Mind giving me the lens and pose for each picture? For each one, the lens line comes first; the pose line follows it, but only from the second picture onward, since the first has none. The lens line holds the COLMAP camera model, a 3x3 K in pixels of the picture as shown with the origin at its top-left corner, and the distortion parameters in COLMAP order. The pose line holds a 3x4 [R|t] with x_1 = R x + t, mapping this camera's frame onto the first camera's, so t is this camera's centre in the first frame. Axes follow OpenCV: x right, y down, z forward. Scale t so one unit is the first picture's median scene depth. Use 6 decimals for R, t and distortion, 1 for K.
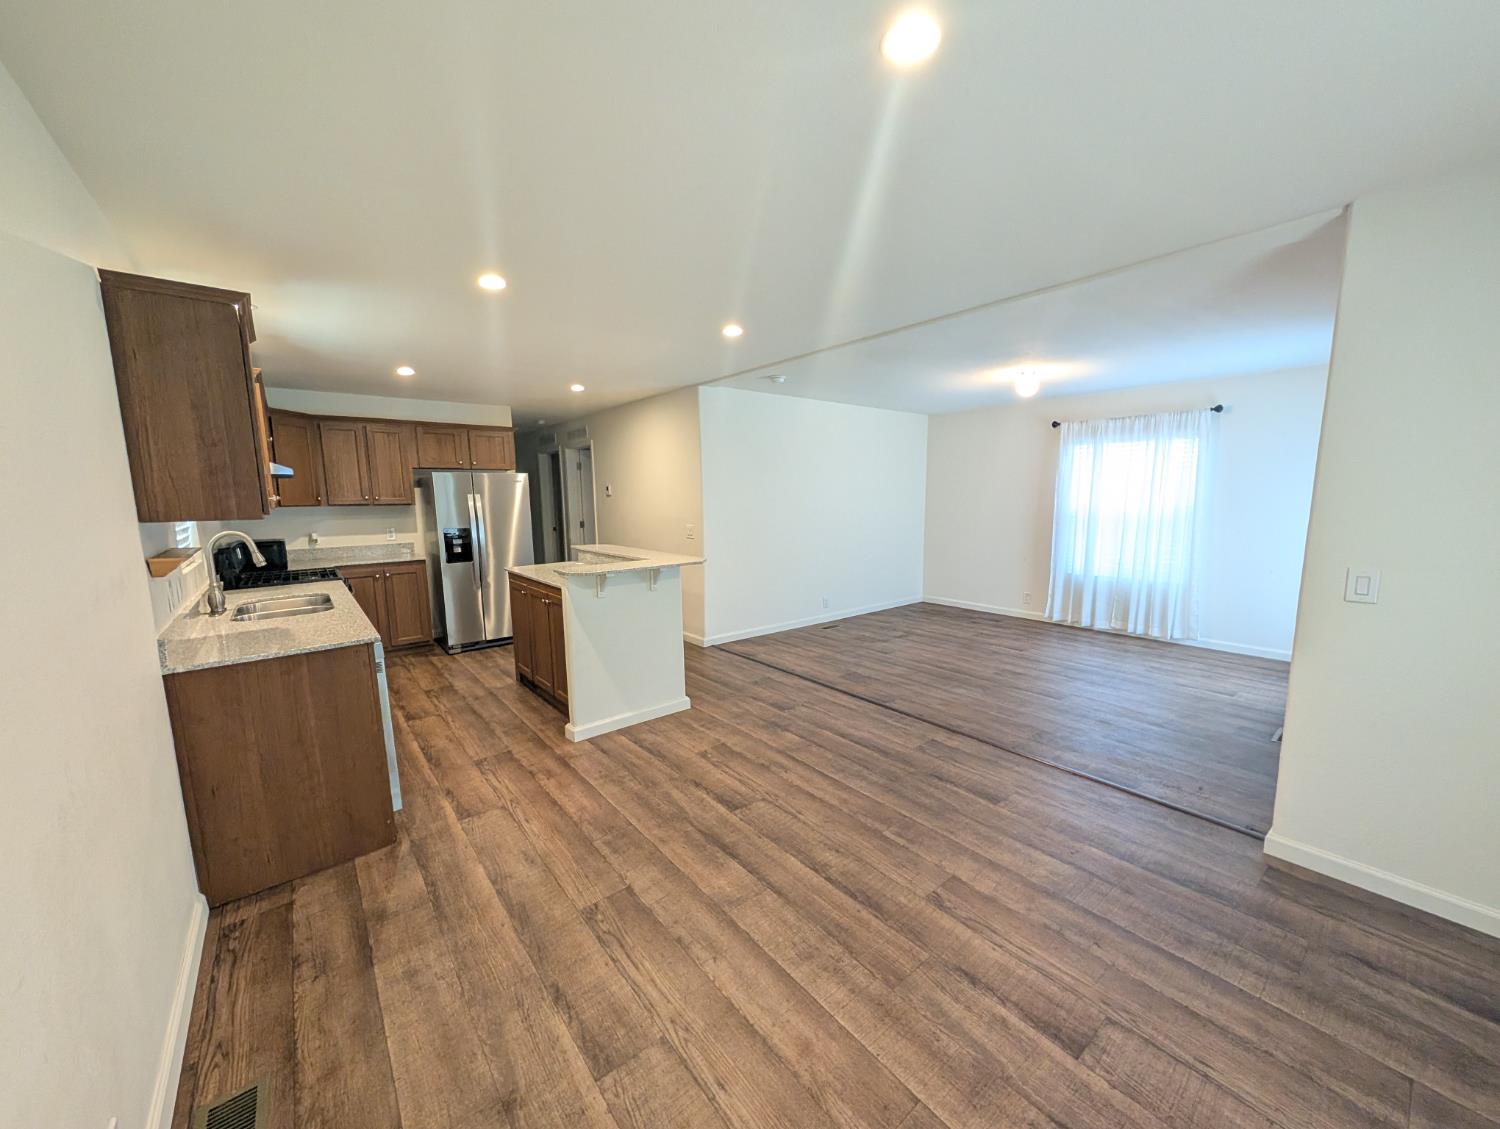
lens RADIAL K [[568.4, 0, 749.3], [0, 568.4, 576.0], [0, 0, 1]] dist [0.000735, 0.000263]
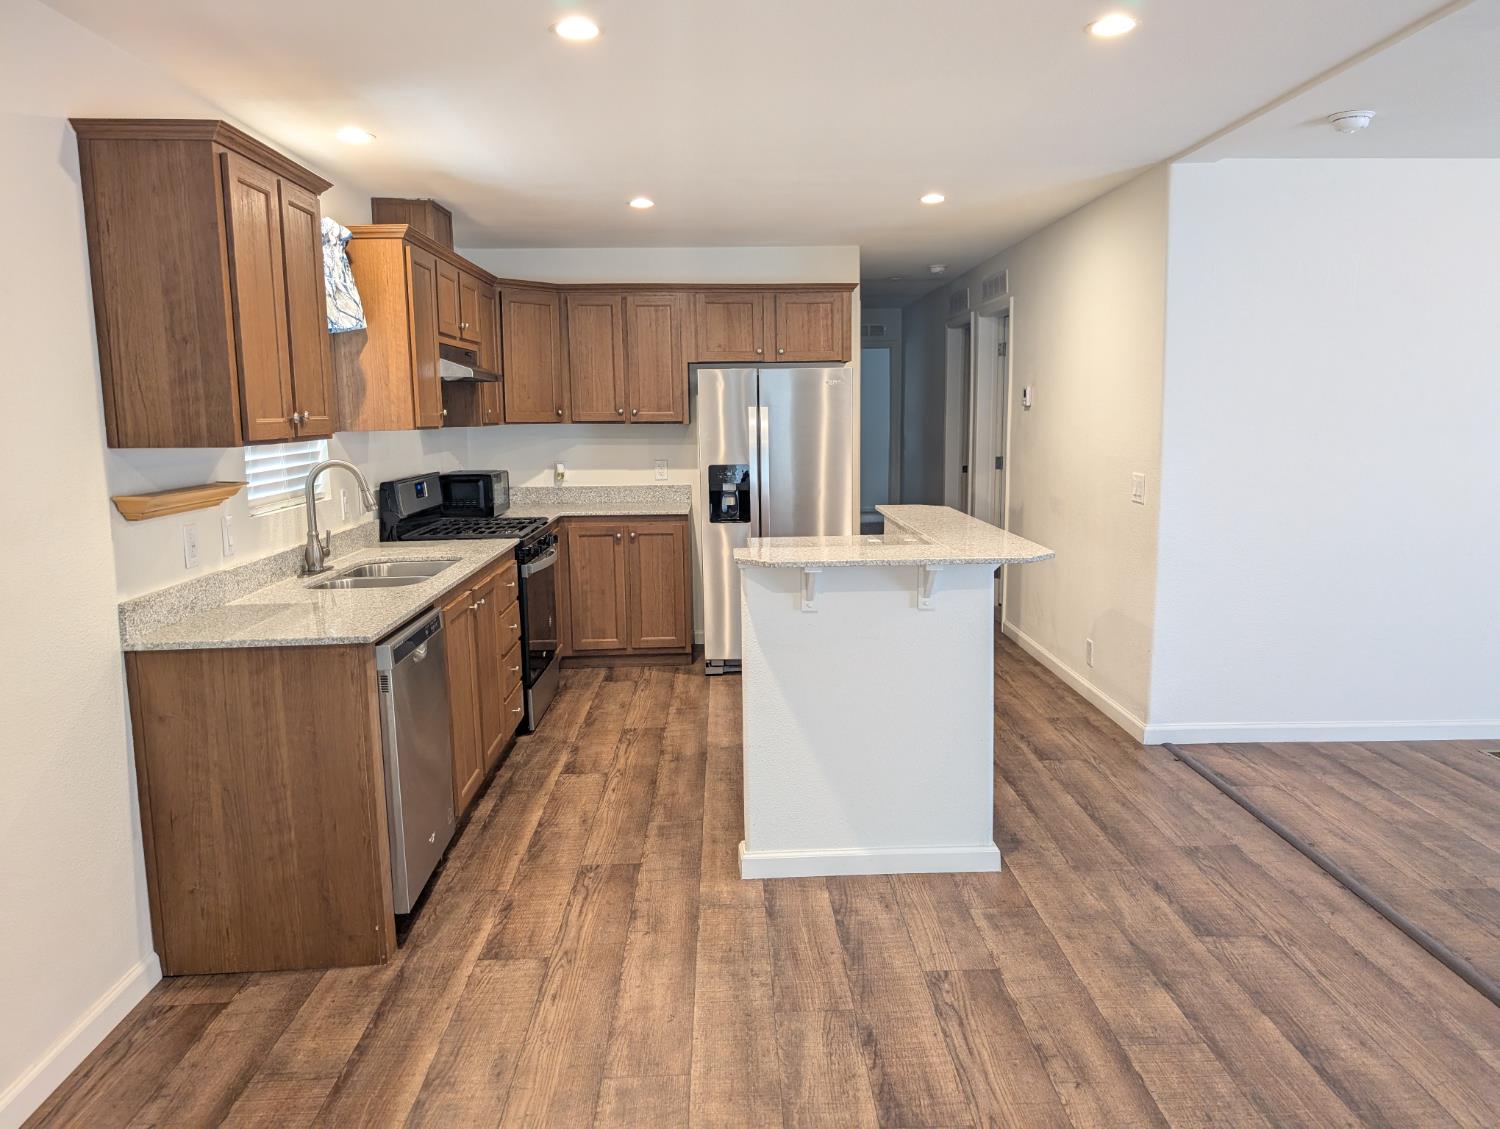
lens RADIAL K [[1074.8, 0, 760.7], [0, 1074.8, 566.1], [0, 0, 1]] dist [0.022531, -0.022654]
pose [[0.800987, 0.090726, -0.591768, 0.227894], [-0.084956, 0.995673, 0.037658, -0.030258], [0.592624, 0.020111, 0.805228, 0.165507]]
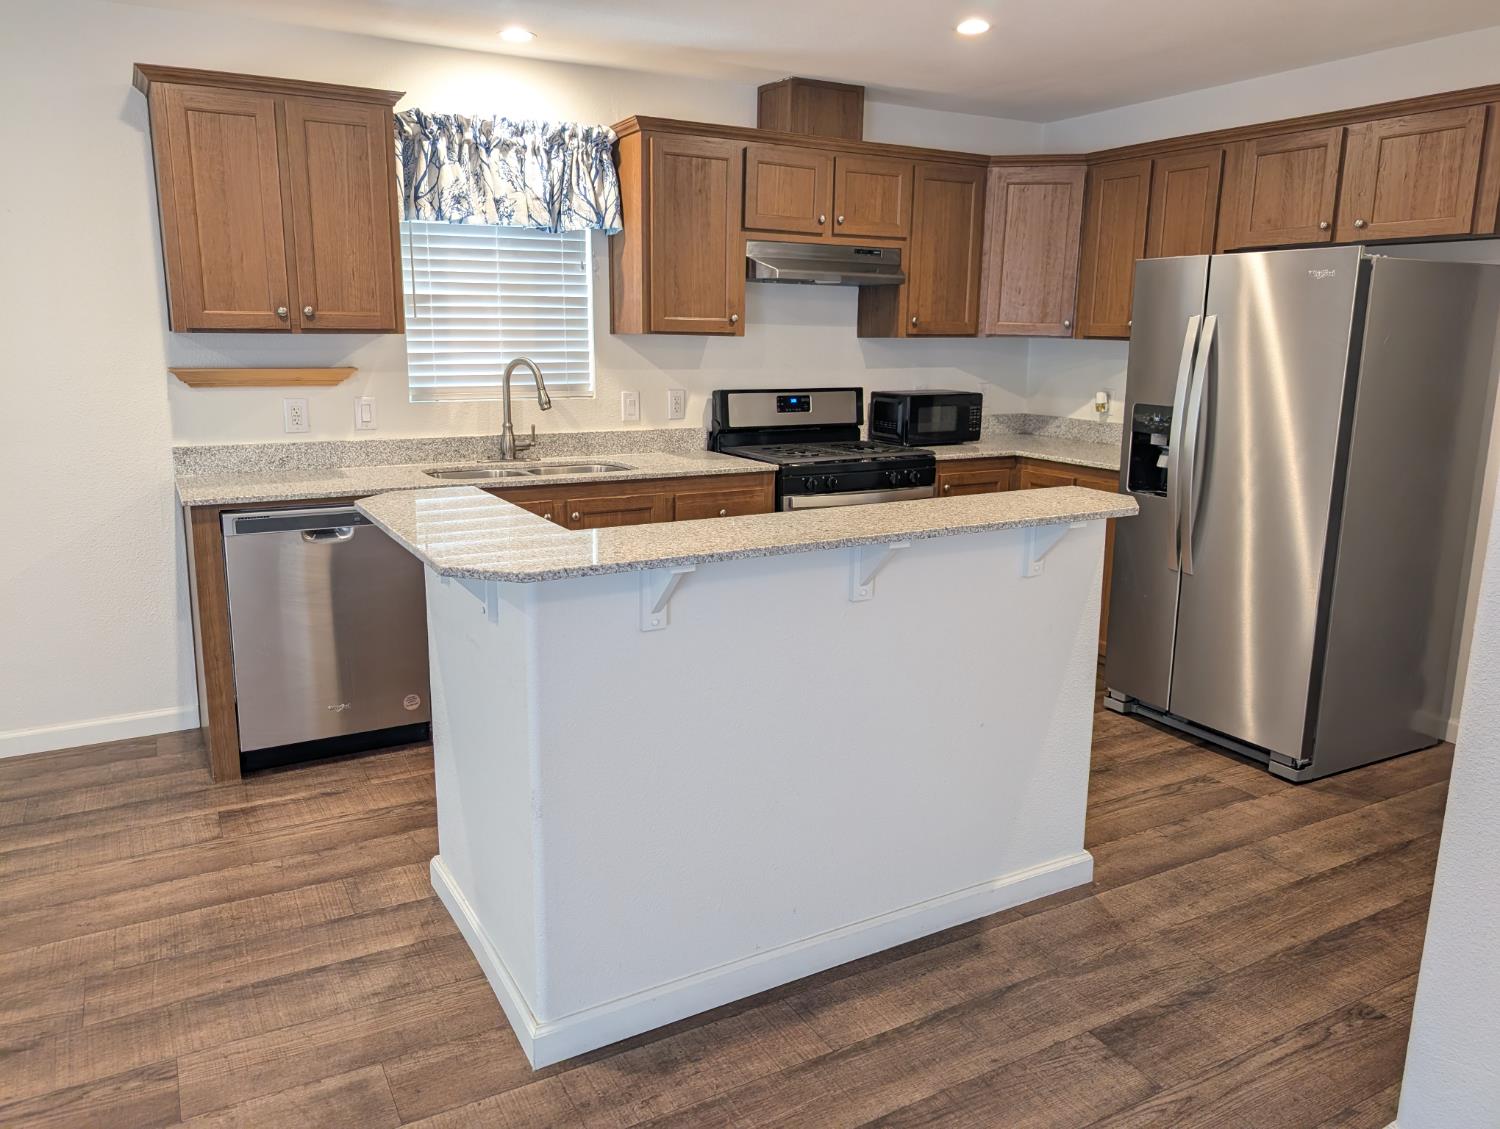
lens RADIAL K [[1074.8, 0, 745.9], [0, 1074.8, 550.4], [0, 0, 1]] dist [0.022531, -0.022654]
pose [[-0.167739, 0.210121, -0.963178, 0.329249], [-0.151628, 0.959897, 0.235811, -0.152852], [0.974101, 0.185600, -0.129152, 1.080621]]
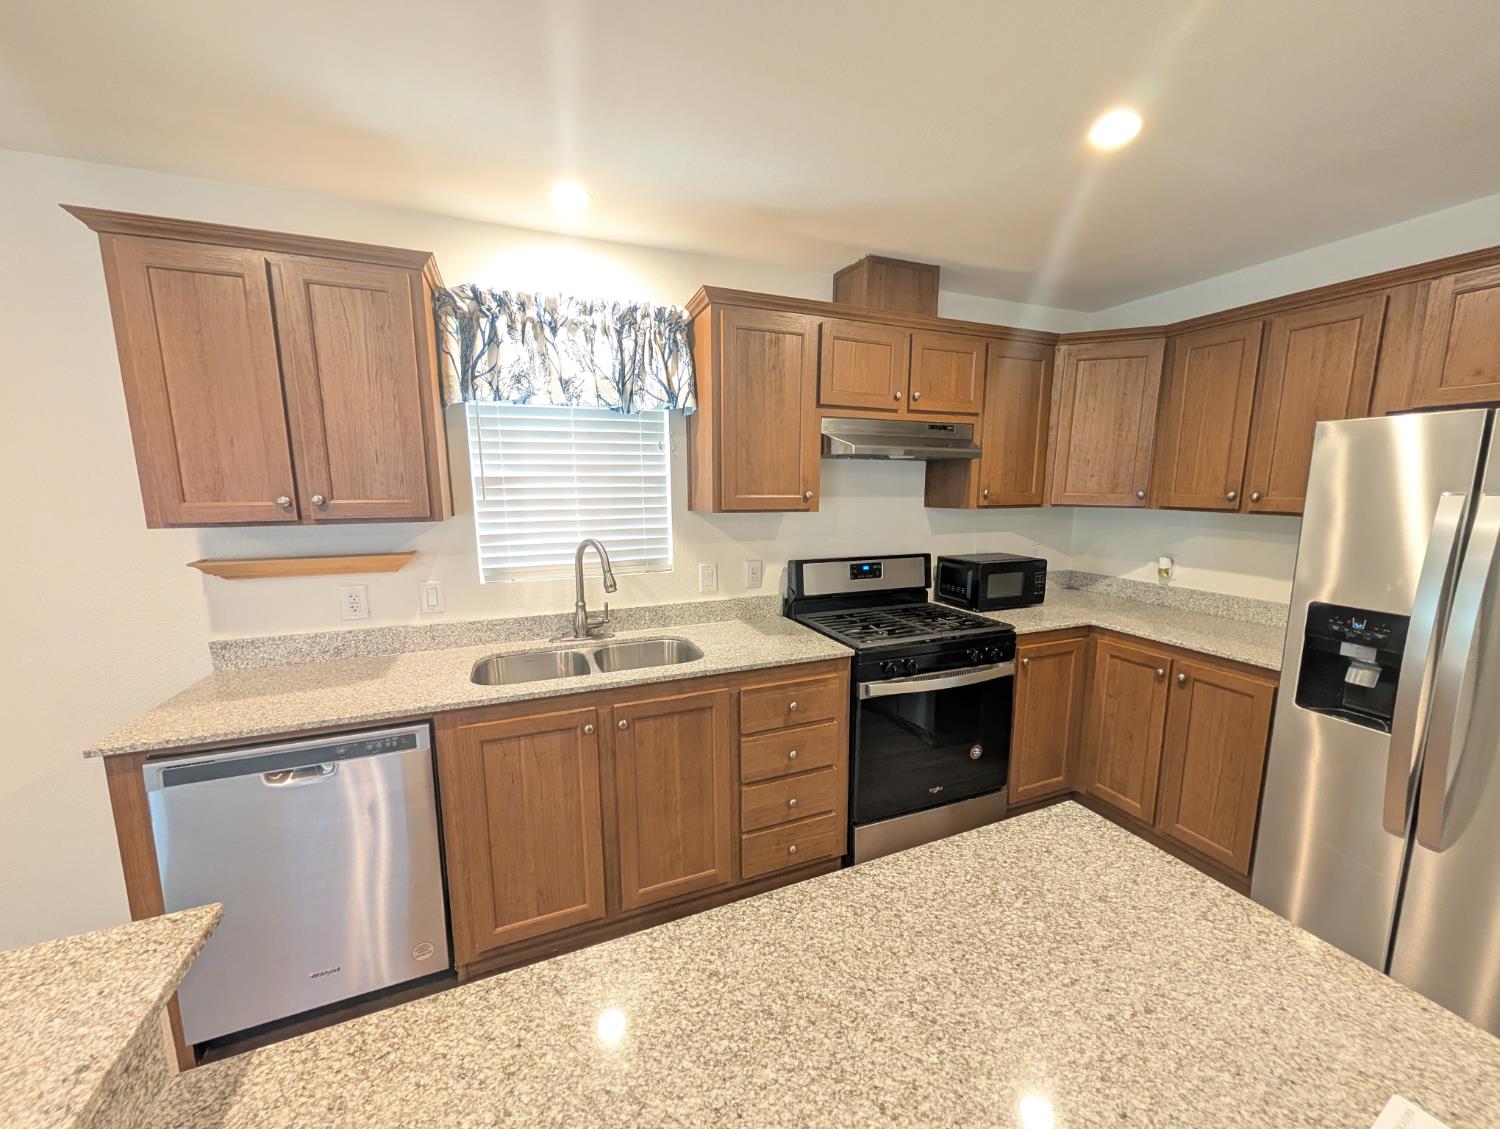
lens RADIAL K [[568.4, 0, 751.8], [0, 568.4, 571.2], [0, 0, 1]] dist [0.000735, 0.000263]
pose [[-0.286130, 0.159568, -0.944811, -0.191177], [-0.134426, 0.969600, 0.204465, -0.154301], [0.948714, 0.185511, -0.255982, 0.992422]]
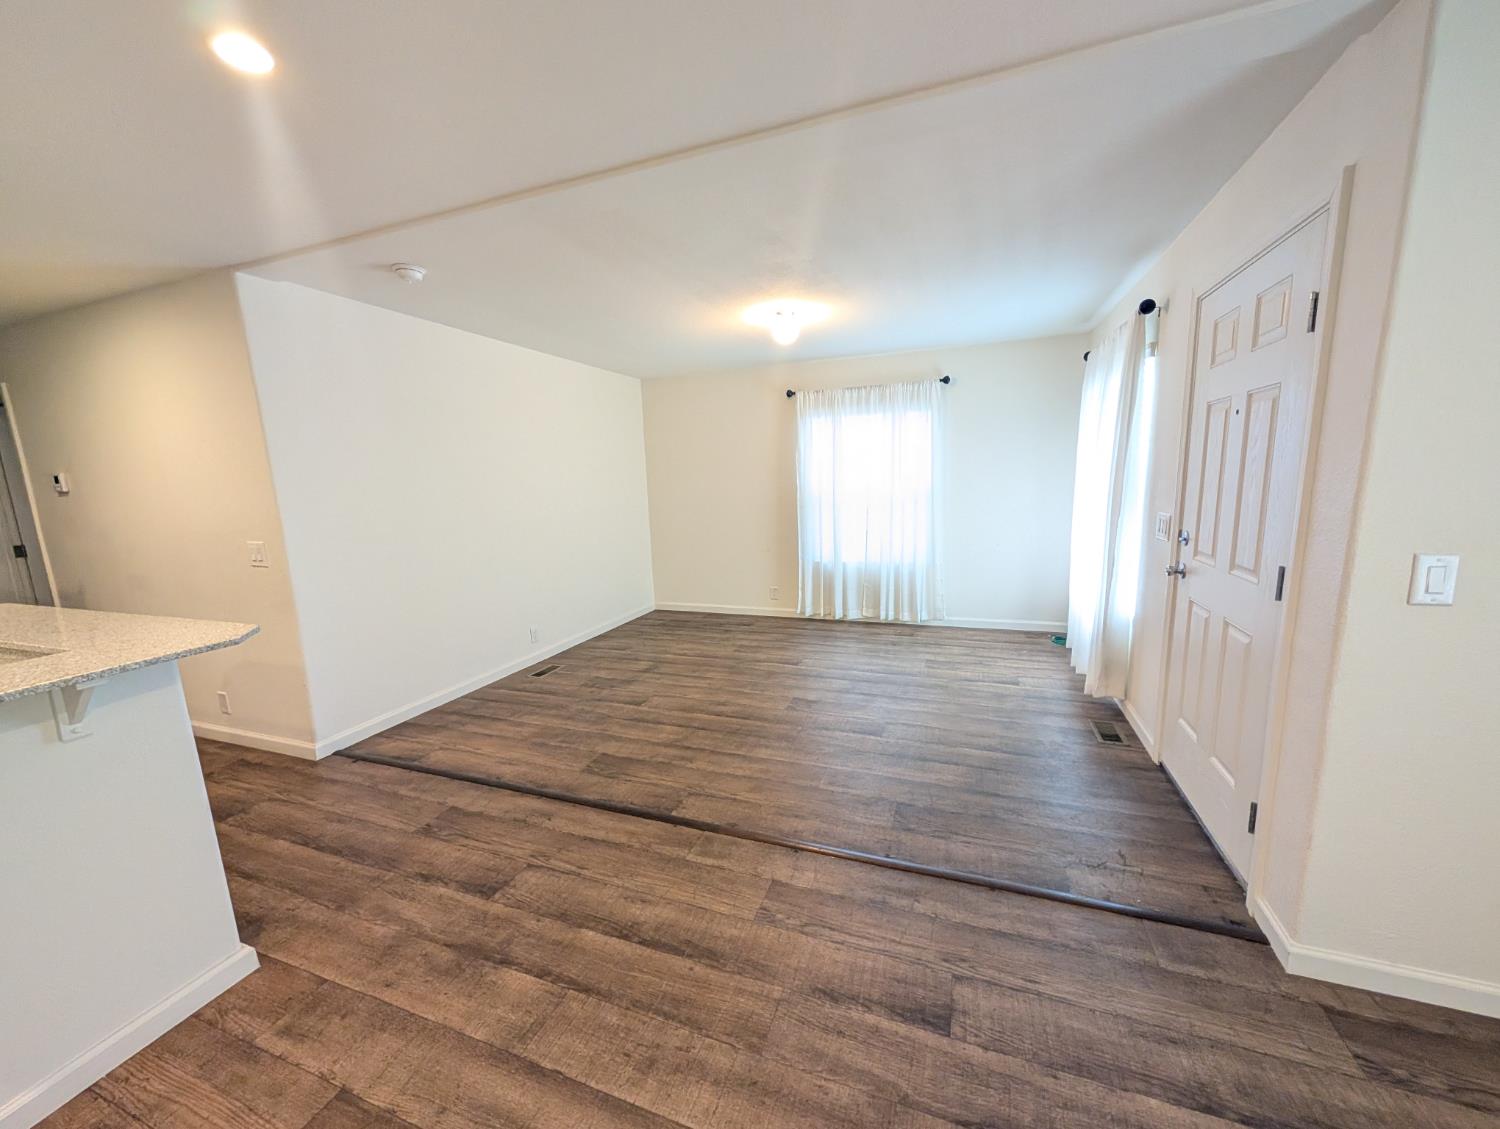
lens RADIAL K [[568.4, 0, 751.3], [0, 568.4, 571.8], [0, 0, 1]] dist [0.000735, 0.000263]
pose [[0.858503, -0.104126, 0.502126, 0.032155], [0.099709, 0.994375, 0.035728, -0.046504], [-0.503022, 0.019394, 0.864056, 0.407188]]
